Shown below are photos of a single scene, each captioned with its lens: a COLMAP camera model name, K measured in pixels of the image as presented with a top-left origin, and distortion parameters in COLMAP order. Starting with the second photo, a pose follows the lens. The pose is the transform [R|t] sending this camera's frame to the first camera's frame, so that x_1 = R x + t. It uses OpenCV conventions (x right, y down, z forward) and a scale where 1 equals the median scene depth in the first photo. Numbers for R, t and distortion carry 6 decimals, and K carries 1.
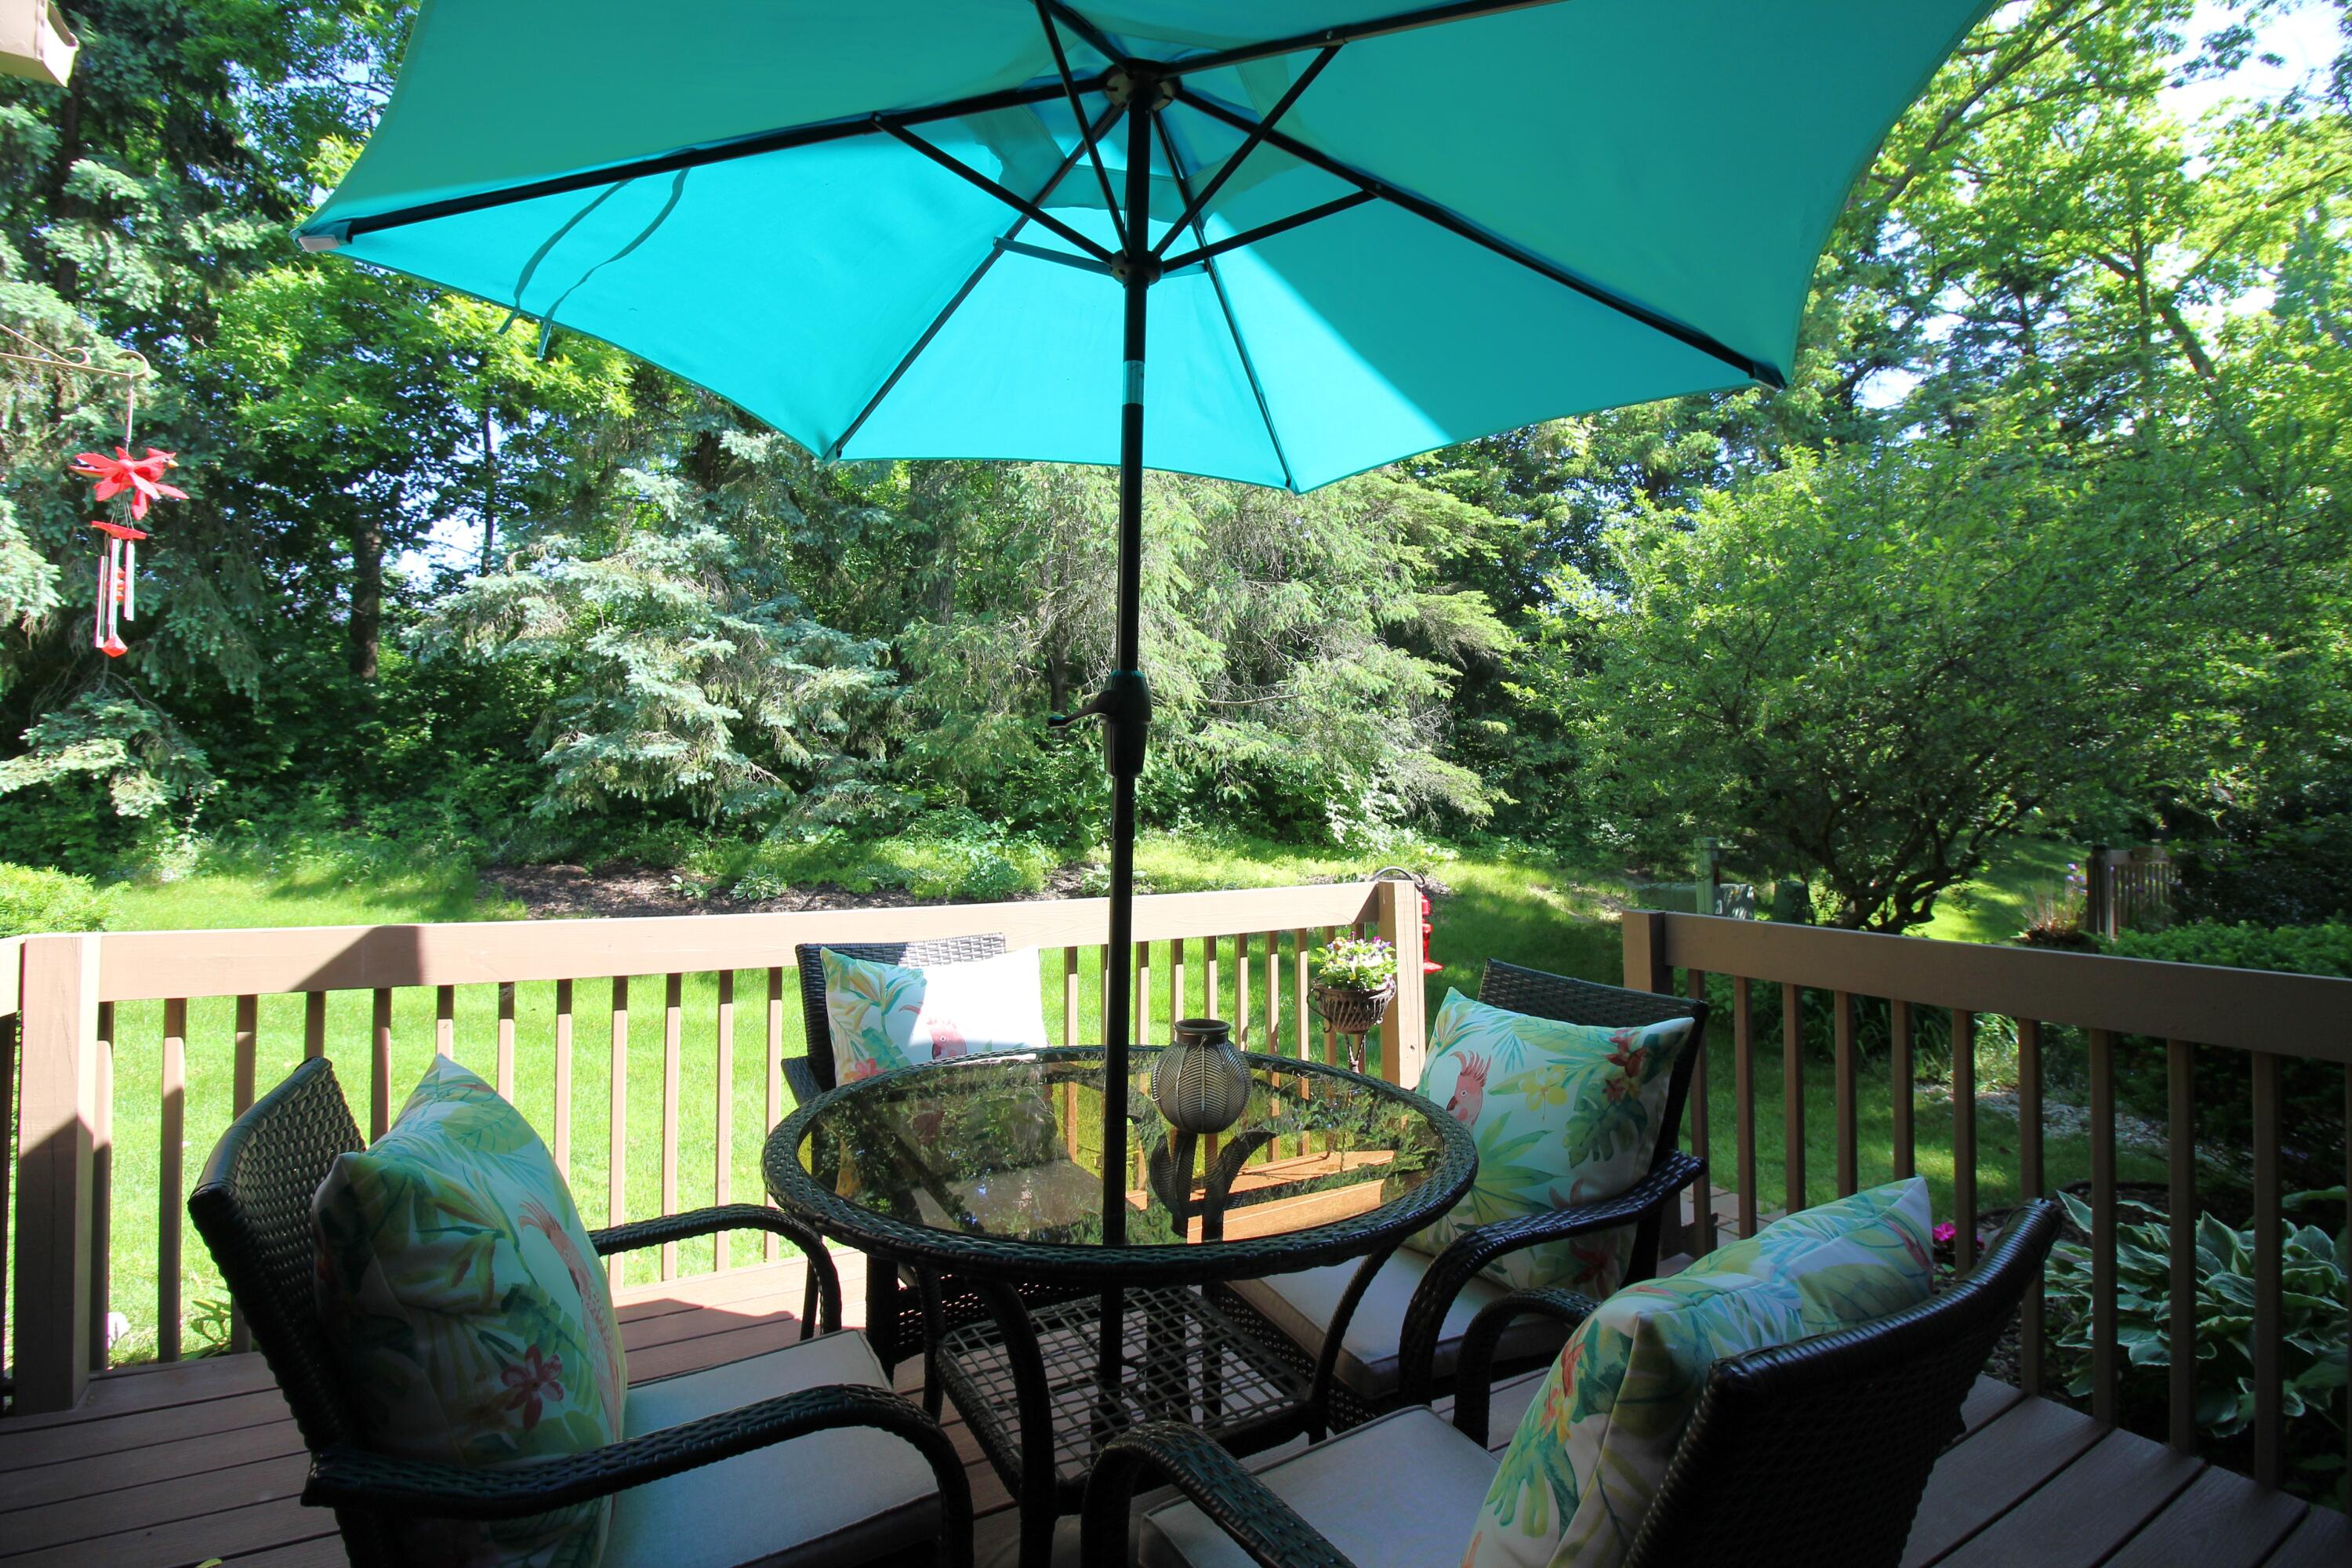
lens RADIAL K [[1091.3, 0, 1172.1], [0, 1091.3, 740.1], [0, 0, 1]] dist [-0.009236, -0.000080]
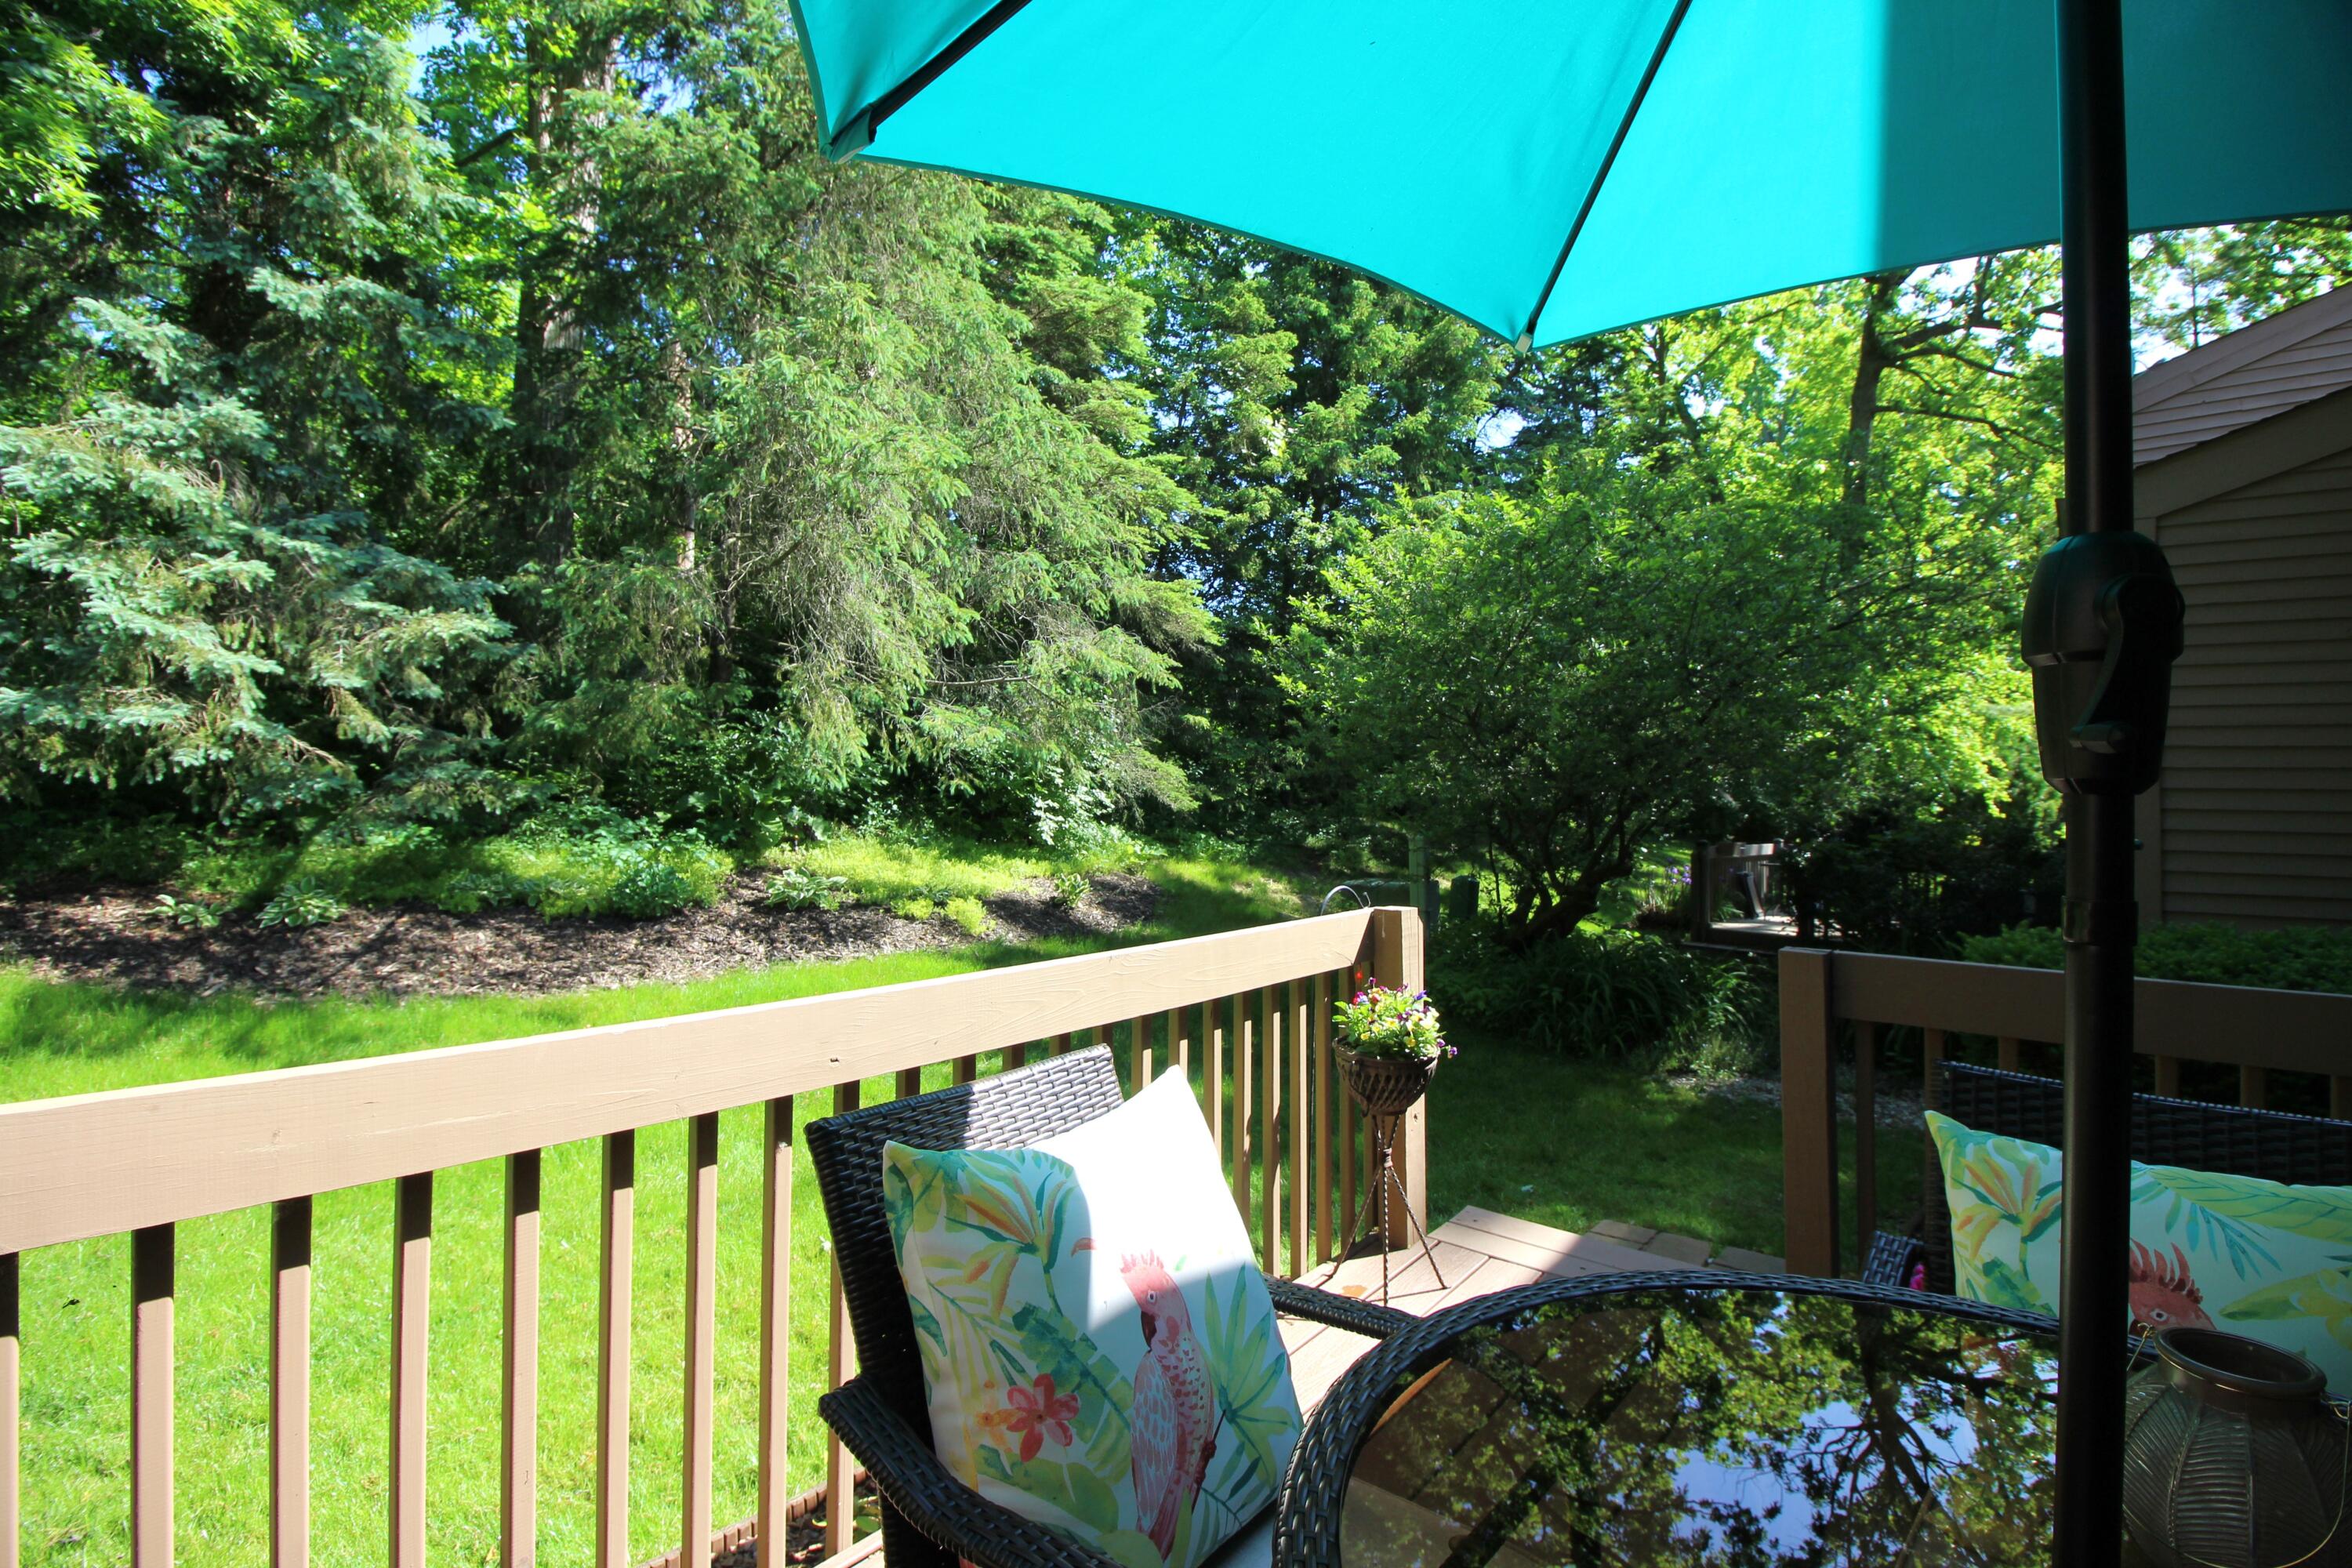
lens RADIAL K [[1084.7, 0, 1169.0], [0, 1084.7, 758.4], [0, 0, 1]] dist [0.002061, -0.014511]
pose [[0.936159, 0.021360, 0.350927, -0.091794], [-0.030209, 0.999348, 0.019759, 0.003523], [-0.350276, -0.029099, 0.936195, 0.127951]]
